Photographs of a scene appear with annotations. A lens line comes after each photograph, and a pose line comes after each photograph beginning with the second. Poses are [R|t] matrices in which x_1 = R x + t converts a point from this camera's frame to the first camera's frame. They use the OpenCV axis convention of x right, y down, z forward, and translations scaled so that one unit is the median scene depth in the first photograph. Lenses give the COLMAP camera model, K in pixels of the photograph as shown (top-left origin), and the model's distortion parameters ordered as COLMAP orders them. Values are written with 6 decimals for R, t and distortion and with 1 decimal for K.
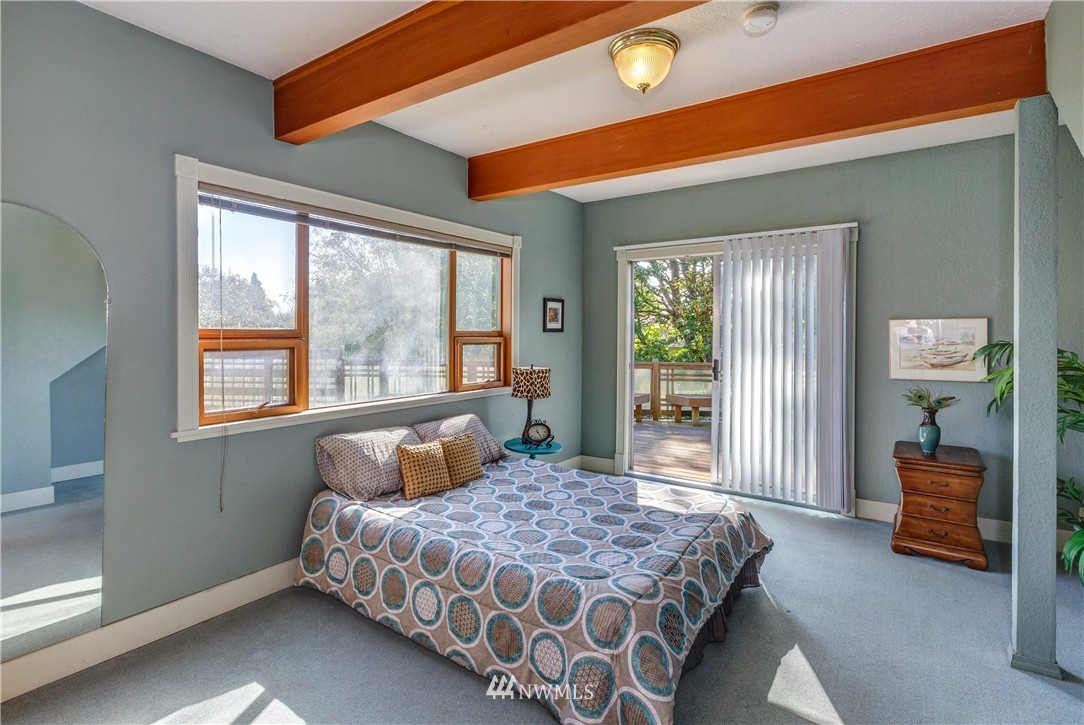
lens RADIAL K [[526.2, 0, 542.4], [0, 526.2, 333.2], [0, 0, 1]] dist [-0.000843, 0.000081]
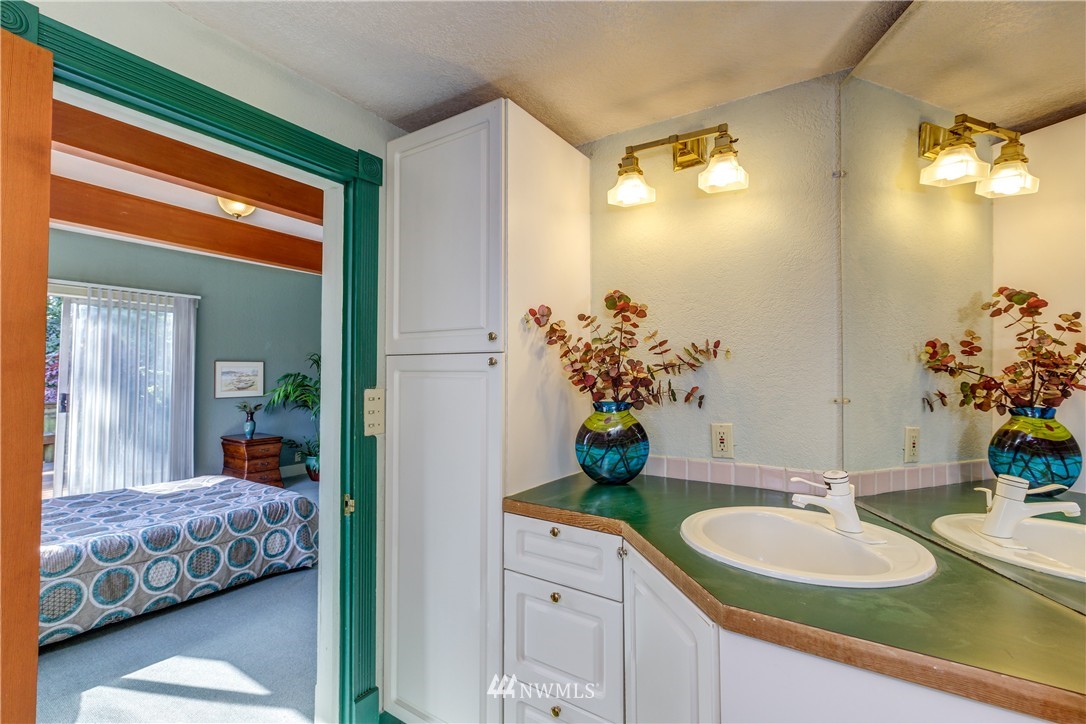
lens RADIAL K [[488.9, 0, 543.0], [0, 488.9, 362.0], [0, 0, 1]] dist [-0.000705, 0.000050]
pose [[-0.035127, 0.025008, 0.999070, -0.994023], [0.007373, 0.999666, -0.024763, 0.024561], [-0.999356, 0.006496, -0.035300, 0.078016]]
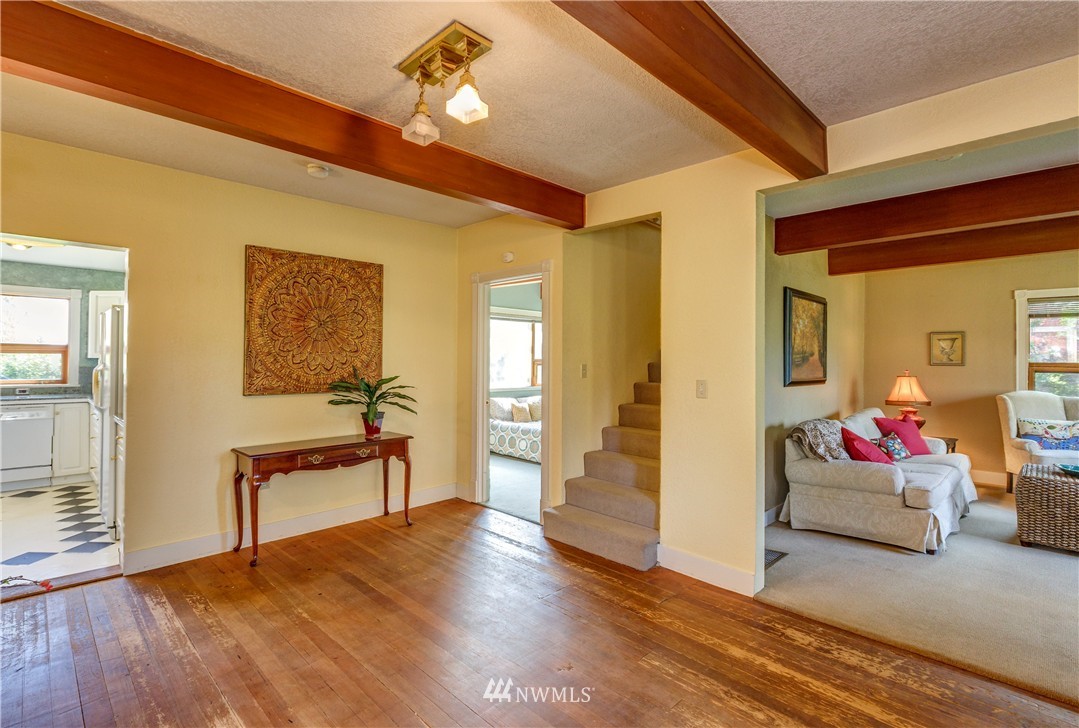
lens RADIAL K [[509.4, 0, 539.5], [0, 509.4, 364.0], [0, 0, 1]] dist [0.000846, 0.000179]
pose [[0.985932, 0.005393, -0.167058, 0.264950], [-0.006018, 0.999977, -0.003235, 0.026895], [0.167036, 0.004195, 0.985942, -1.367490]]
